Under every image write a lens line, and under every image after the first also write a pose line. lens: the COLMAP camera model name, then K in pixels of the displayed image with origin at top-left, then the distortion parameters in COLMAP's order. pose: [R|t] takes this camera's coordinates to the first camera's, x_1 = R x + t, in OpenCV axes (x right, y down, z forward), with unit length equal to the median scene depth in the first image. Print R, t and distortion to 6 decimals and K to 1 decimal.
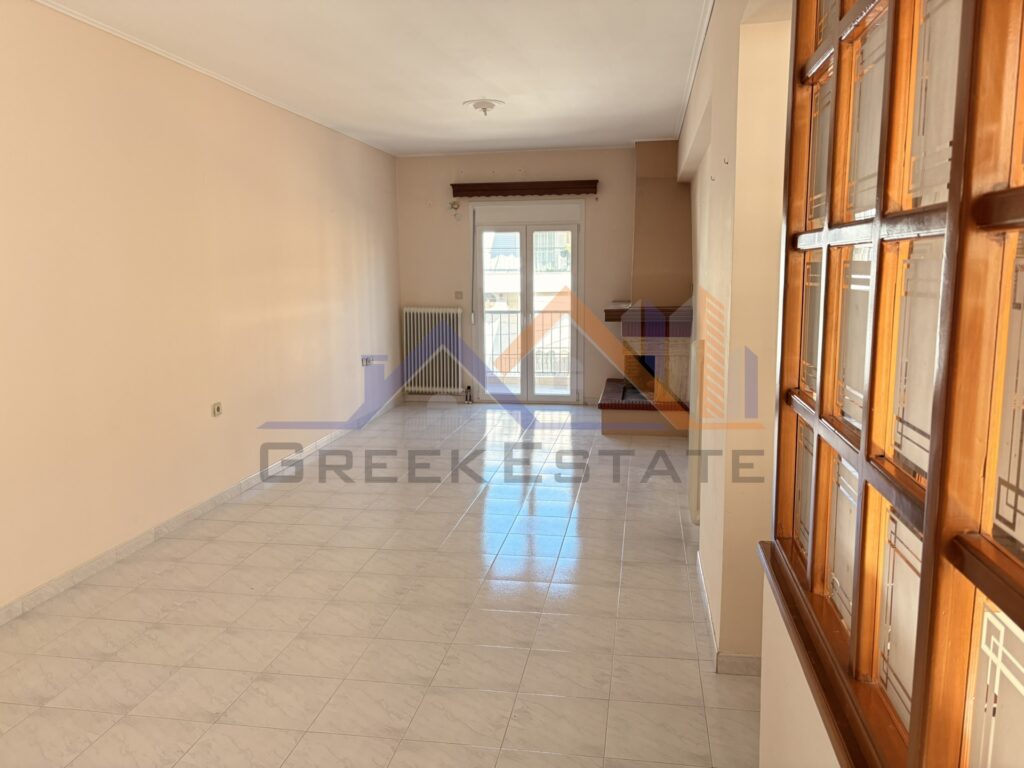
lens RADIAL K [[774.3, 0, 528.9], [0, 774.3, 387.1], [0, 0, 1]] dist [0.050168, -0.049446]
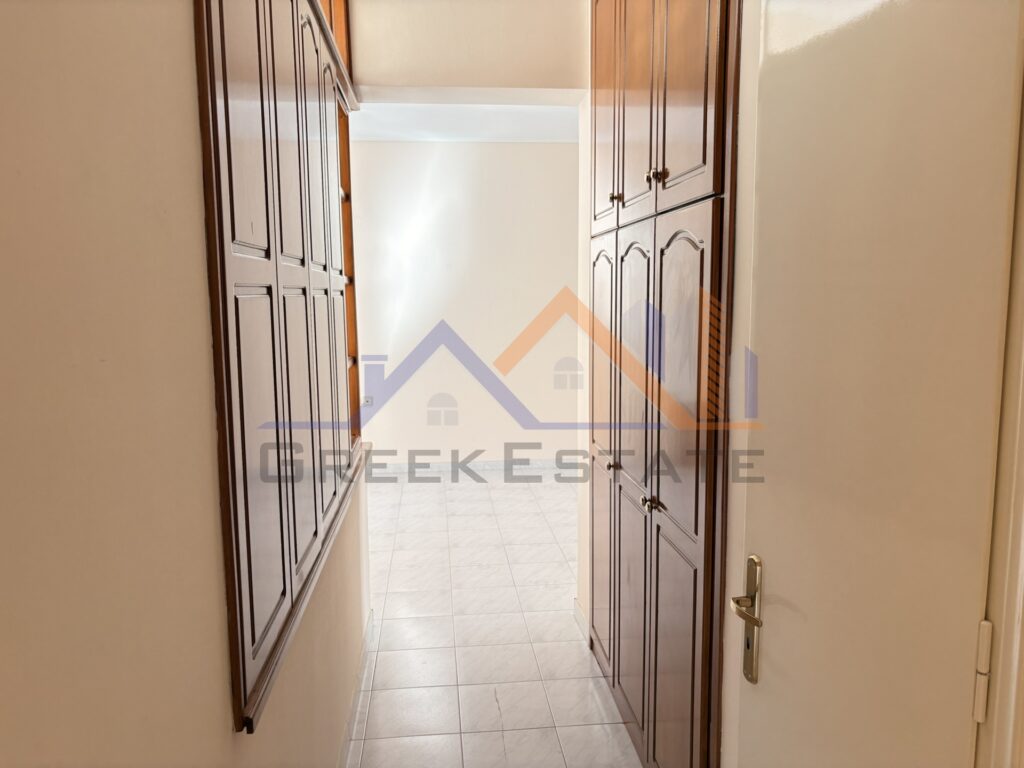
lens RADIAL K [[774.3, 0, 511.2], [0, 774.3, 385.0], [0, 0, 1]] dist [0.050168, -0.049446]
pose [[0.261104, 0.125736, -0.957087, 0.489690], [-0.150422, 0.984669, 0.088323, -0.033287], [0.953519, 0.120905, 0.276014, 0.184178]]
